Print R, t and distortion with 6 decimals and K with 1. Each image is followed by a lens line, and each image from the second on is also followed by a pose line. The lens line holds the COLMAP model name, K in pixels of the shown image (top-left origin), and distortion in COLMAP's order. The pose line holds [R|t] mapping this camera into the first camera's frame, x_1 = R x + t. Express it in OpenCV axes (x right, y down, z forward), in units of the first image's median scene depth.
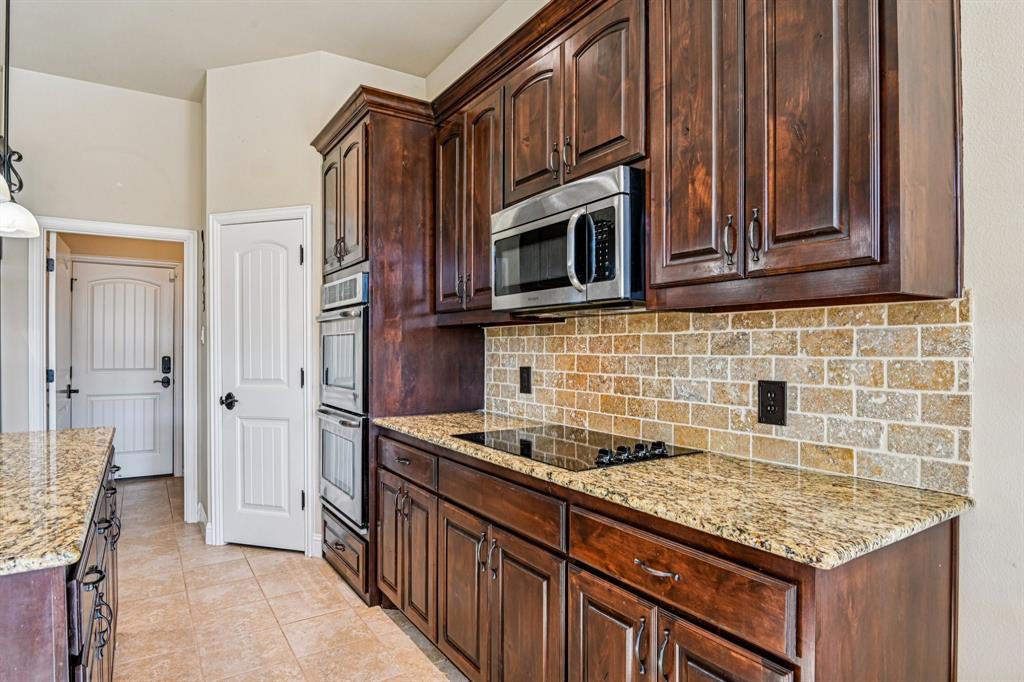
lens RADIAL K [[577.8, 0, 518.7], [0, 577.8, 348.1], [0, 0, 1]] dist [-0.001623, -0.018568]
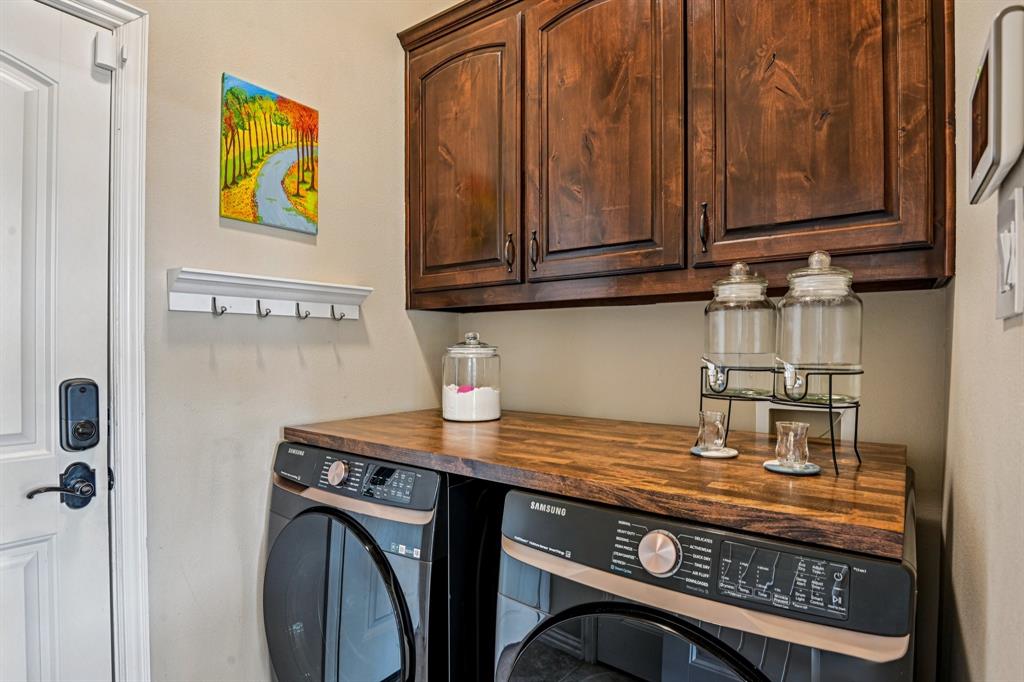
lens RADIAL K [[529.3, 0, 515.8], [0, 529.3, 349.8], [0, 0, 1]] dist [-0.016426, -0.001583]
pose [[0.932265, -0.001551, 0.361774, -1.335072], [-0.001399, 0.999968, 0.007893, 0.000320], [-0.361774, -0.007865, 0.932233, 1.872685]]
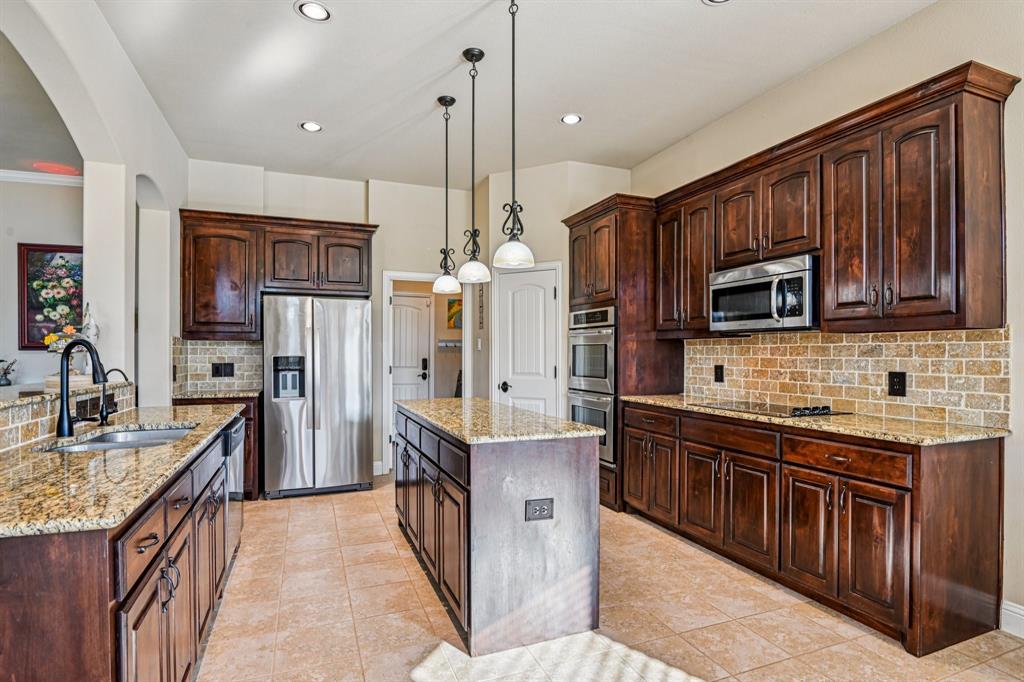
lens RADIAL K [[528.6, 0, 516.1], [0, 528.6, 350.7], [0, 0, 1]] dist [-0.006193, -0.012710]
pose [[0.980084, 0.001782, -0.198575, -0.314312], [-0.002703, 0.999987, -0.004365, 0.001160], [0.198564, 0.004815, 0.980076, -0.658748]]
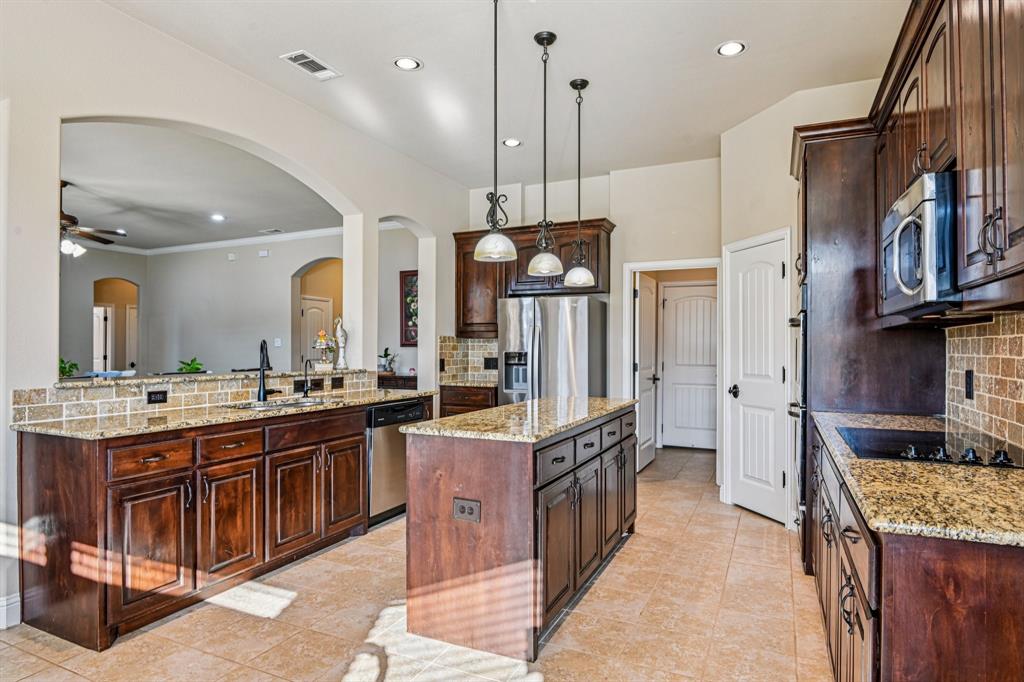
lens RADIAL K [[575.7, 0, 512.0], [0, 575.7, 341.0], [0, 0, 1]] dist [0.000223, -0.017948]
pose [[0.528348, -0.008670, -0.848984, 0.518579], [-0.003953, 0.999912, -0.012671, 0.000036], [0.849019, 0.010051, 0.528267, -0.135601]]
